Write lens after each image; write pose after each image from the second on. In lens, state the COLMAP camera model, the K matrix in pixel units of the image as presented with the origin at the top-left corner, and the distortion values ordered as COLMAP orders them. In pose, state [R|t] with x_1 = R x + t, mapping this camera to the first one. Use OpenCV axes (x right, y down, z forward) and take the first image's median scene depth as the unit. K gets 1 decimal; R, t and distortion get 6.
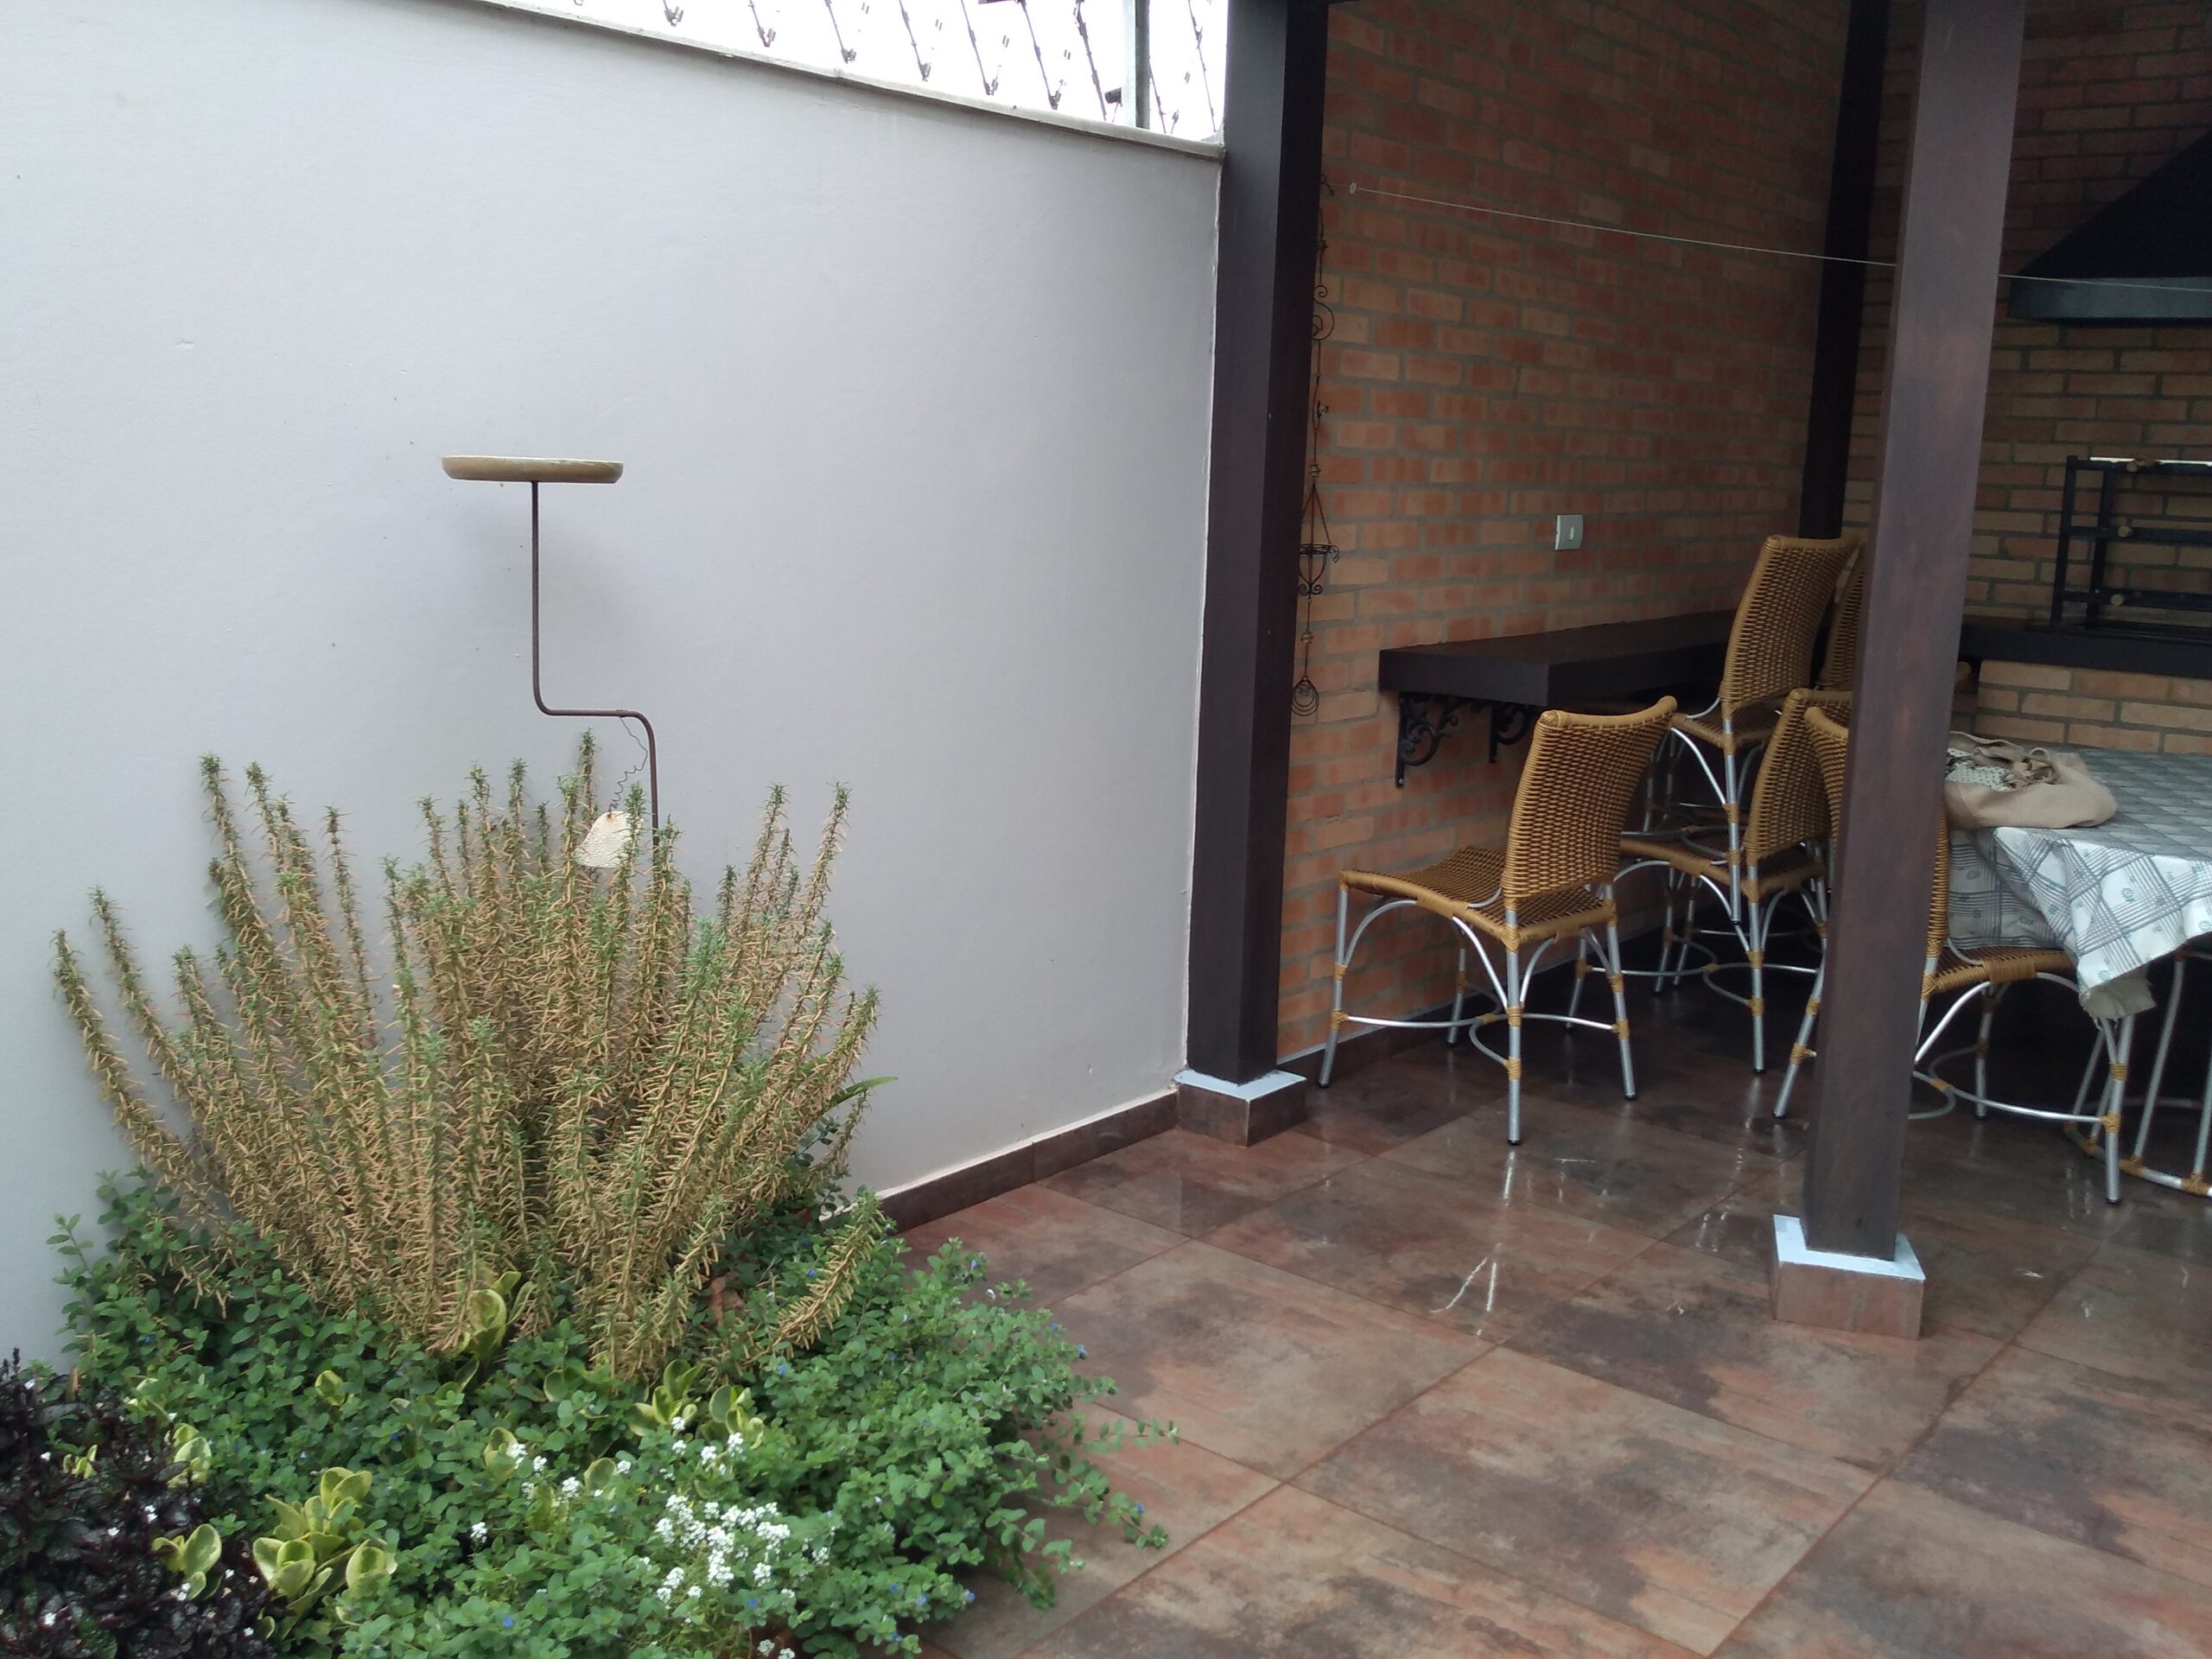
lens RADIAL K [[2080.5, 0, 1115.3], [0, 2080.5, 823.4], [0, 0, 1]] dist [0.071638, -0.160043]
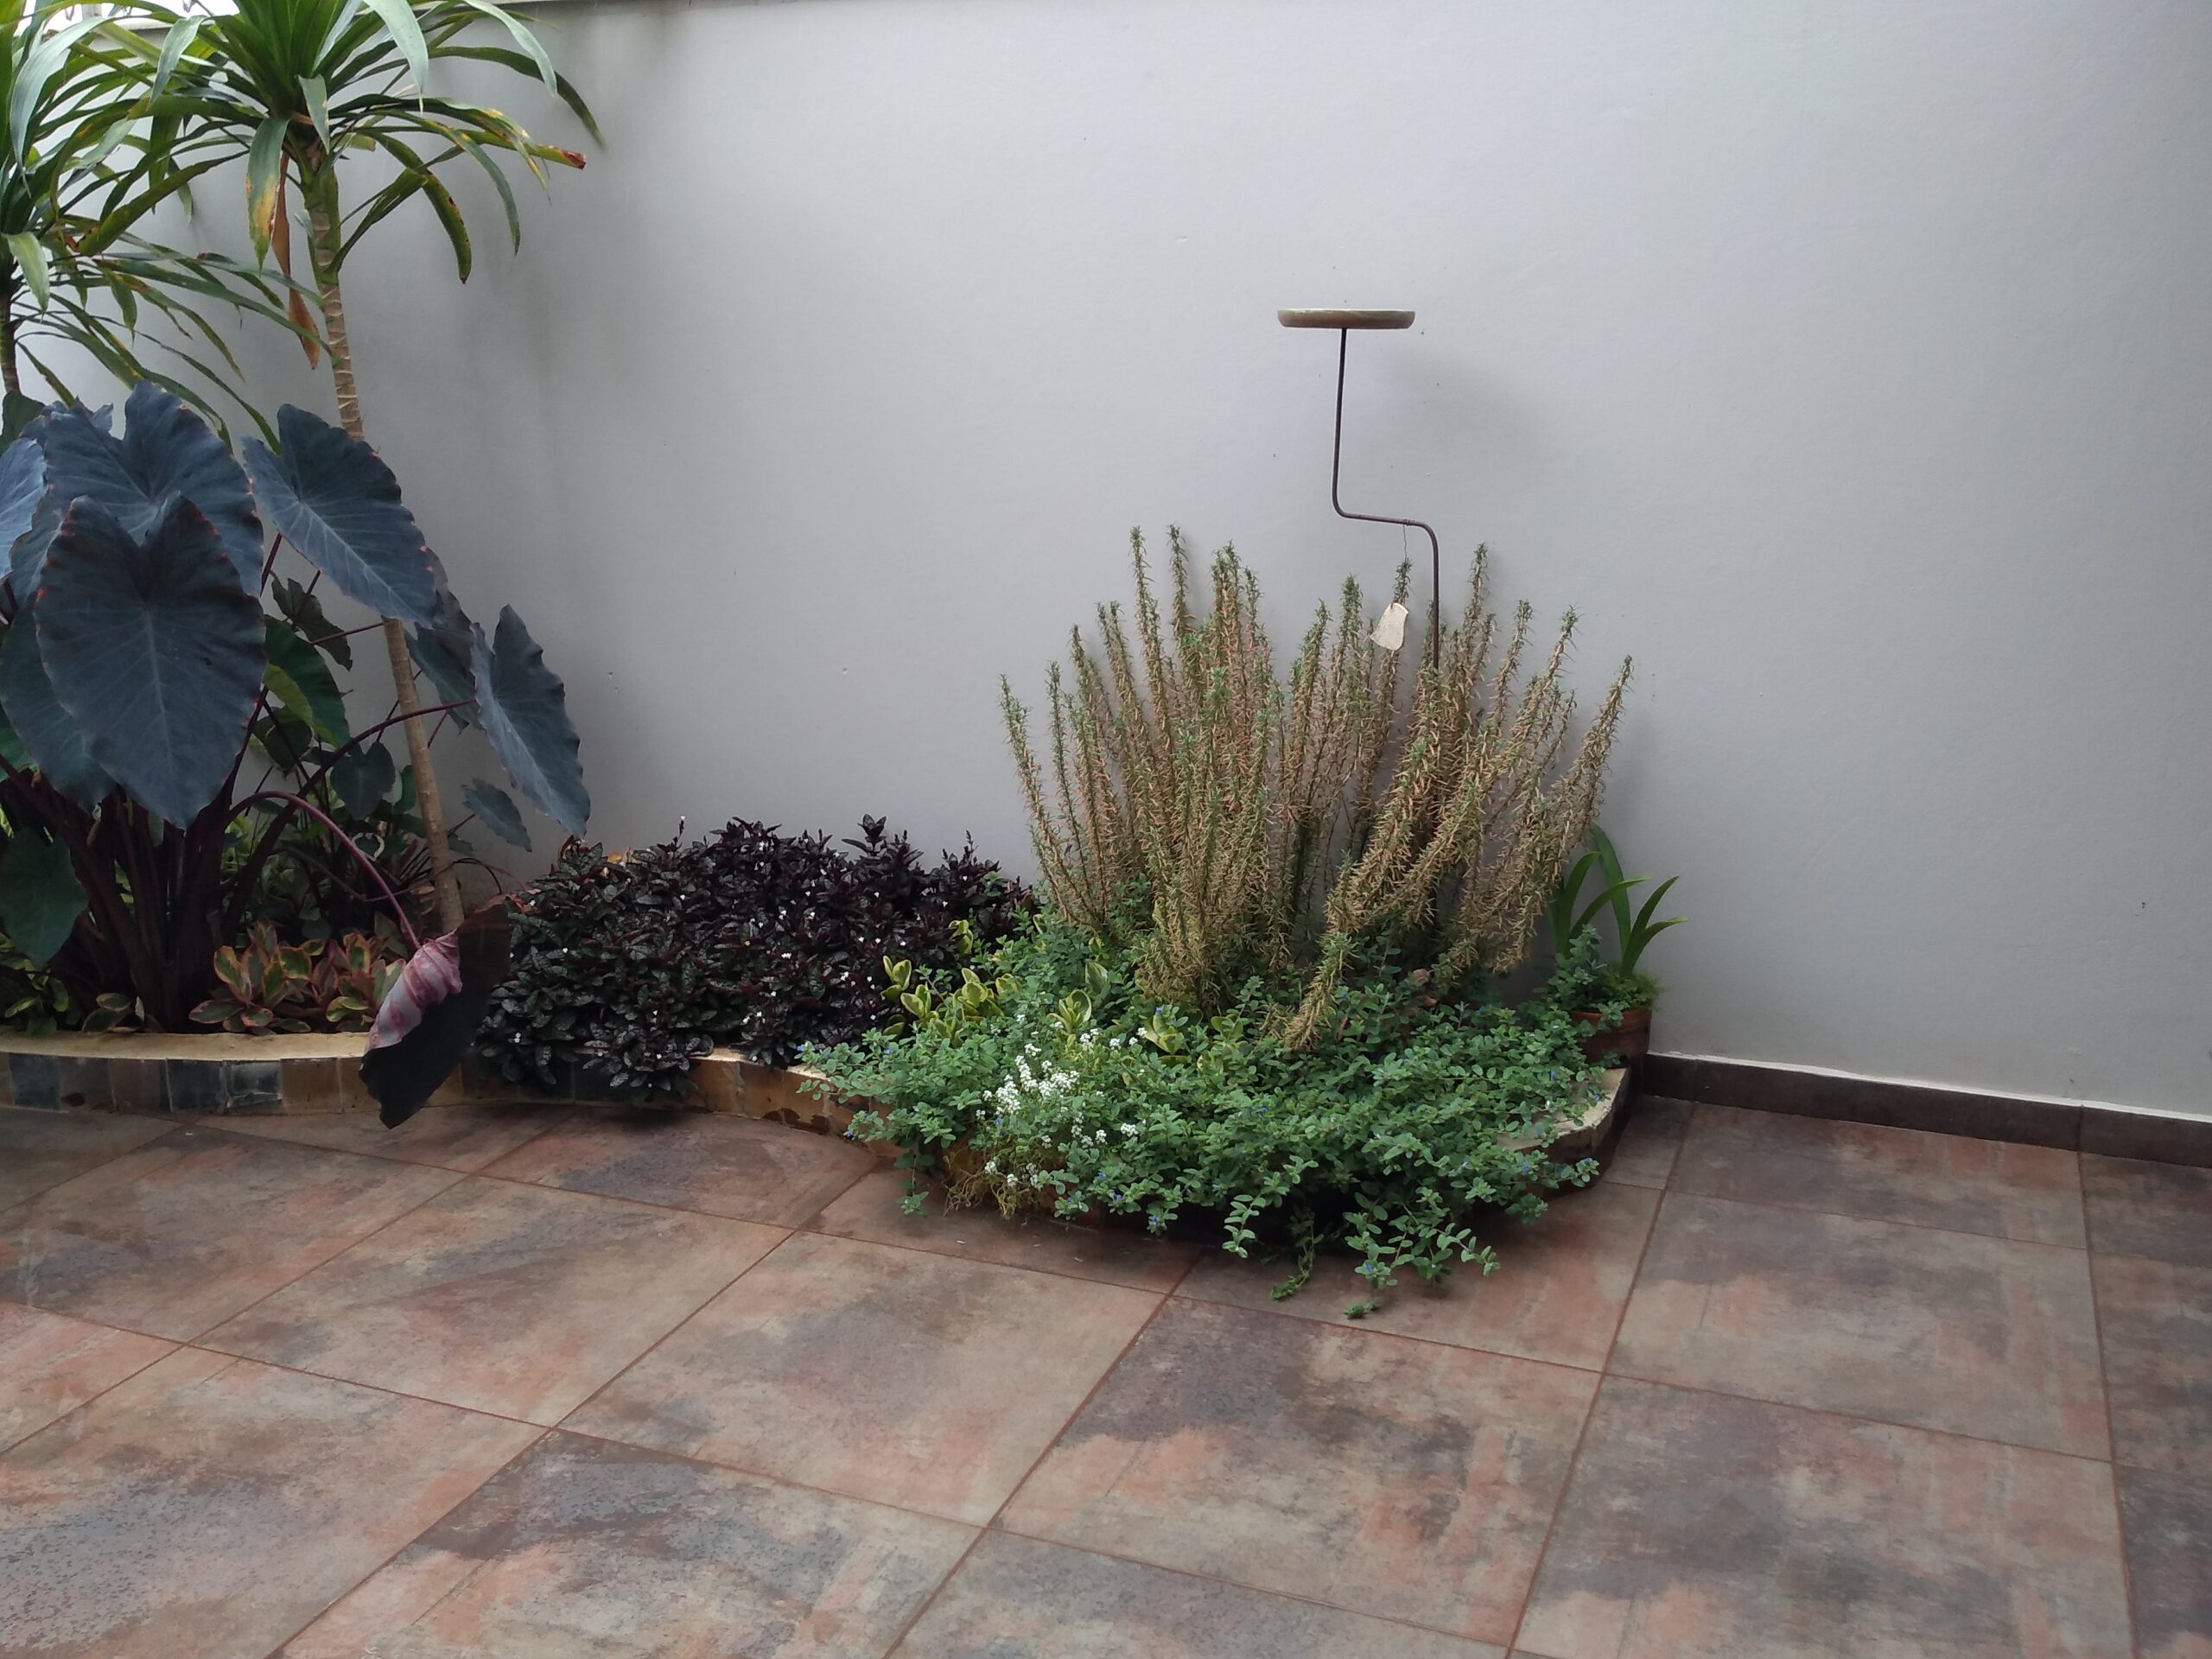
lens RADIAL K [[2080.5, 0, 1115.3], [0, 2080.5, 823.4], [0, 0, 1]] dist [0.071638, -0.160043]
pose [[0.309729, 0.203751, -0.928738, 0.913314], [-0.163264, 0.973660, 0.159158, -0.049669], [0.936703, 0.102333, 0.334836, 0.475614]]
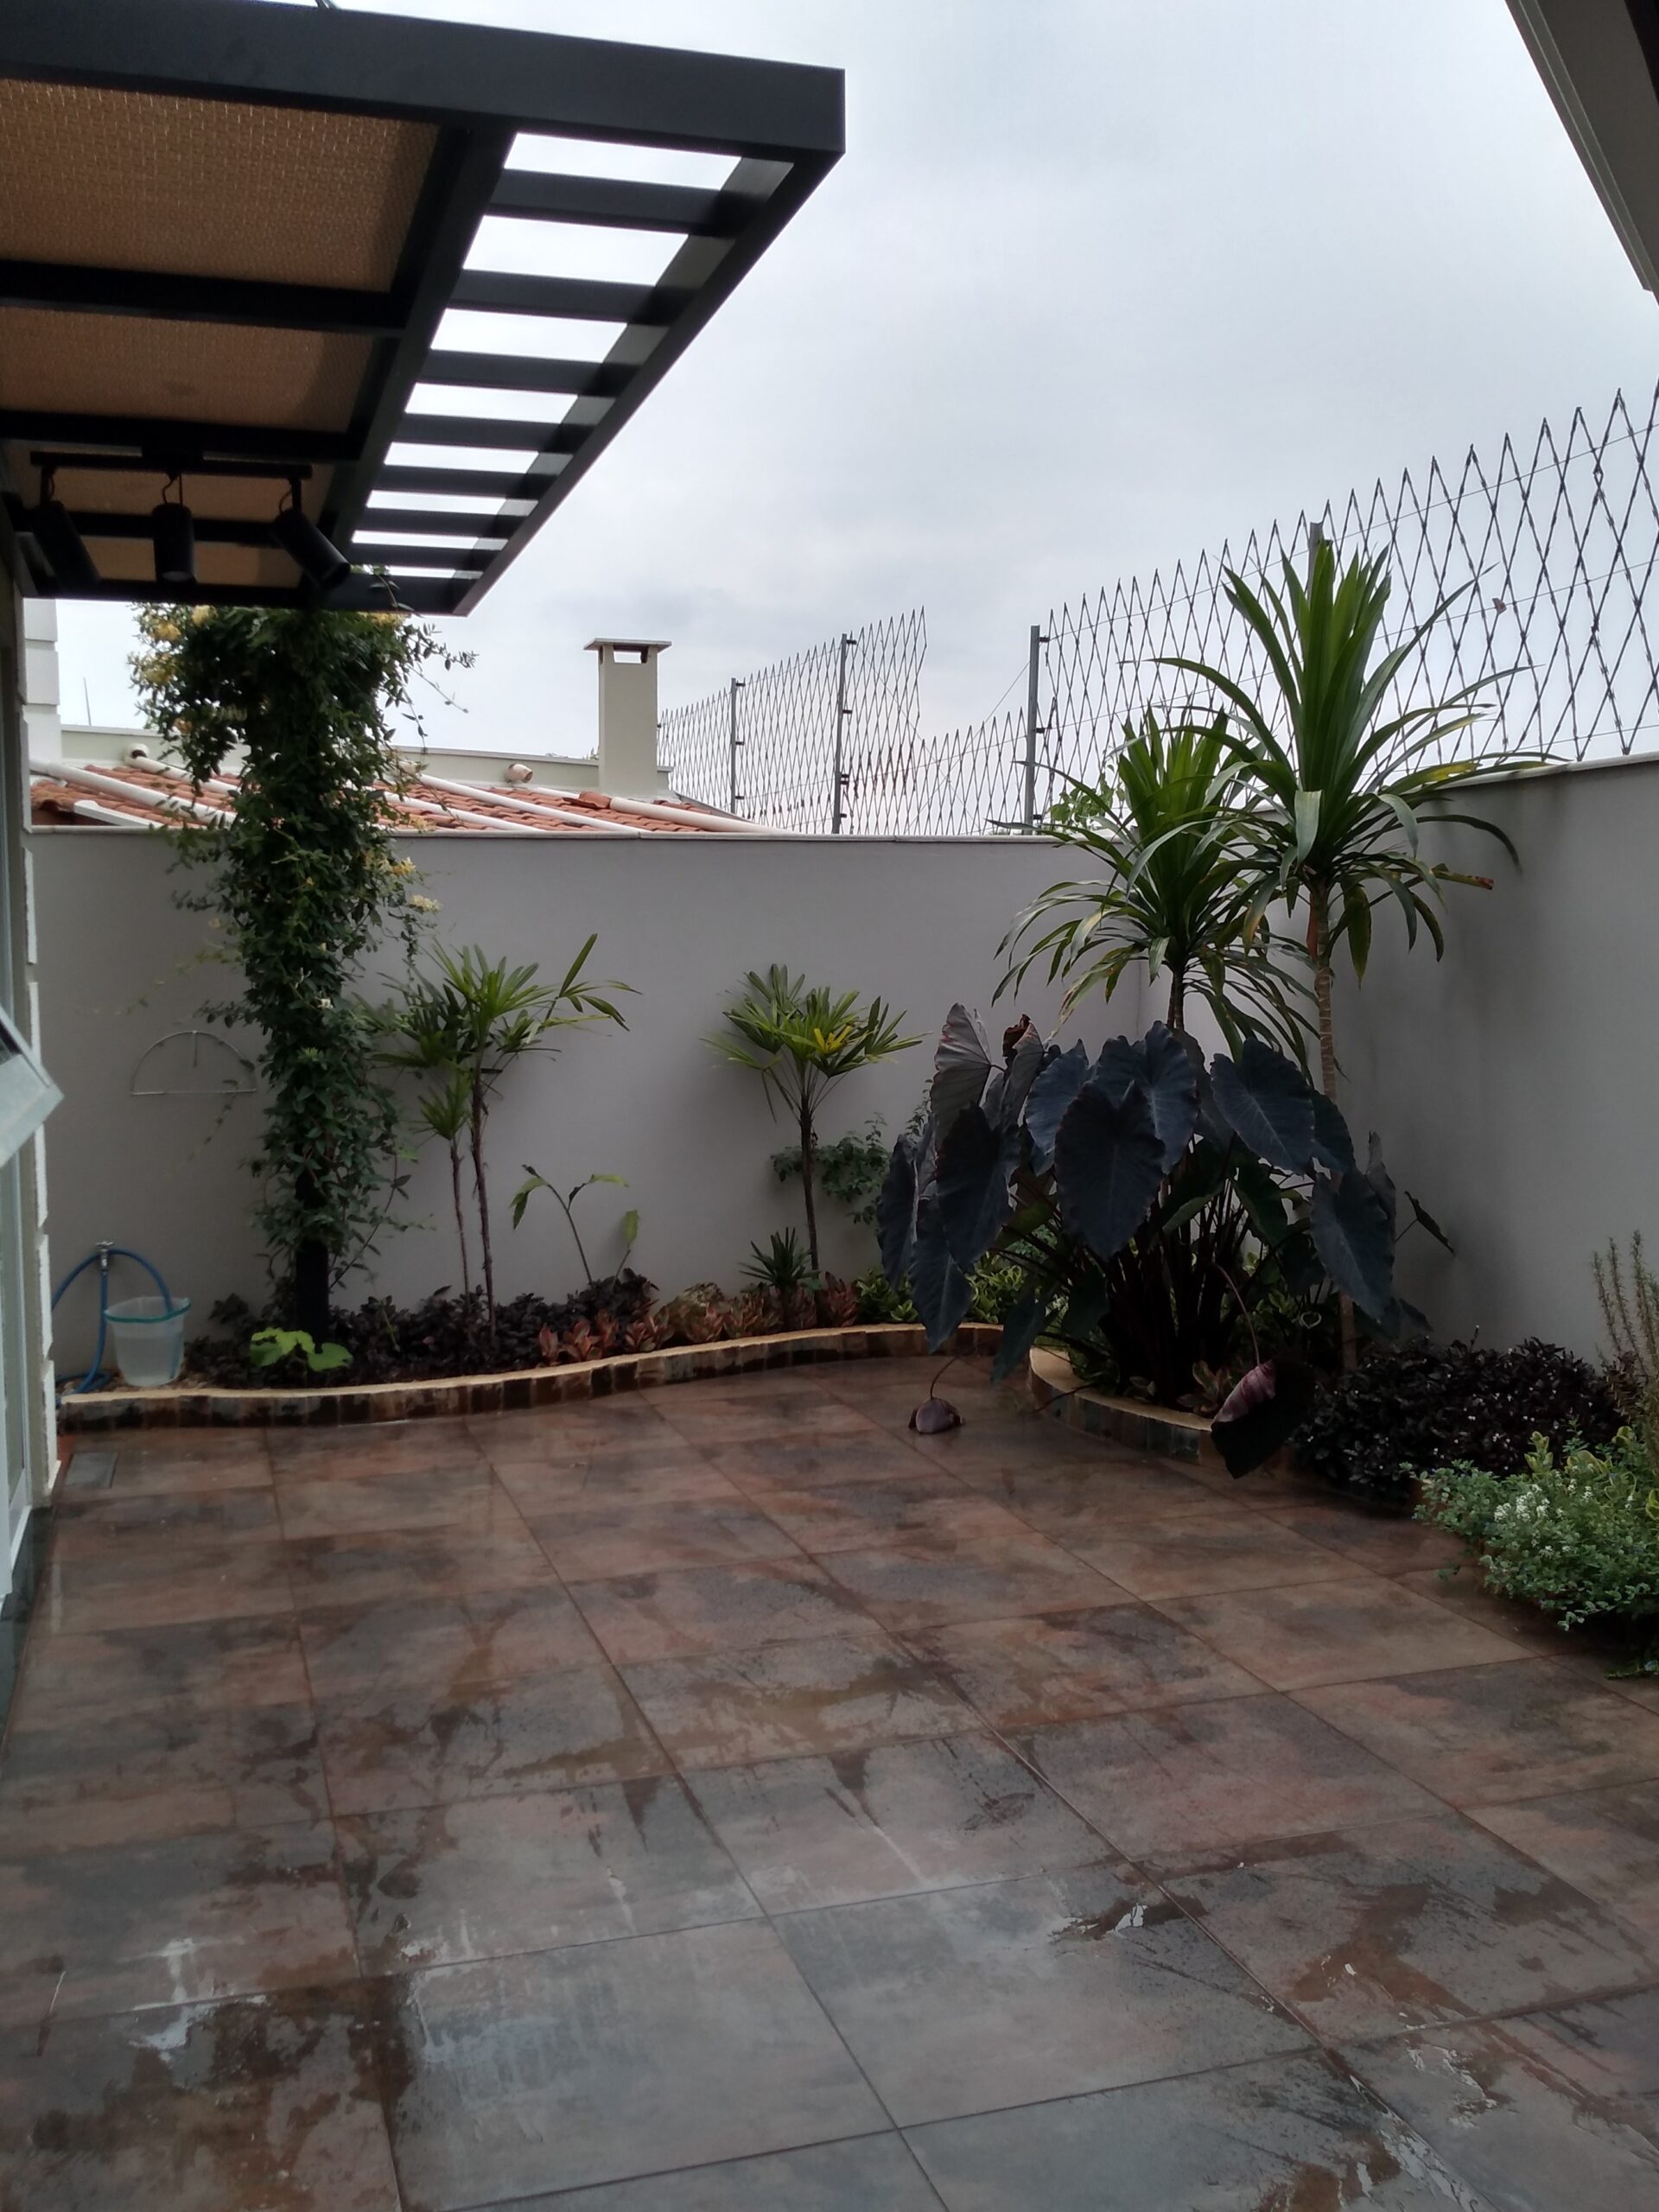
lens RADIAL K [[2080.5, 0, 829.5], [0, 2080.5, 1106.0], [0, 0, 1]] dist [0.071638, -0.160043]
pose [[-0.536134, 0.039472, -0.843209, 1.524468], [-0.165171, 0.974692, 0.150647, -0.186485], [0.827816, 0.220040, -0.516046, 1.126609]]
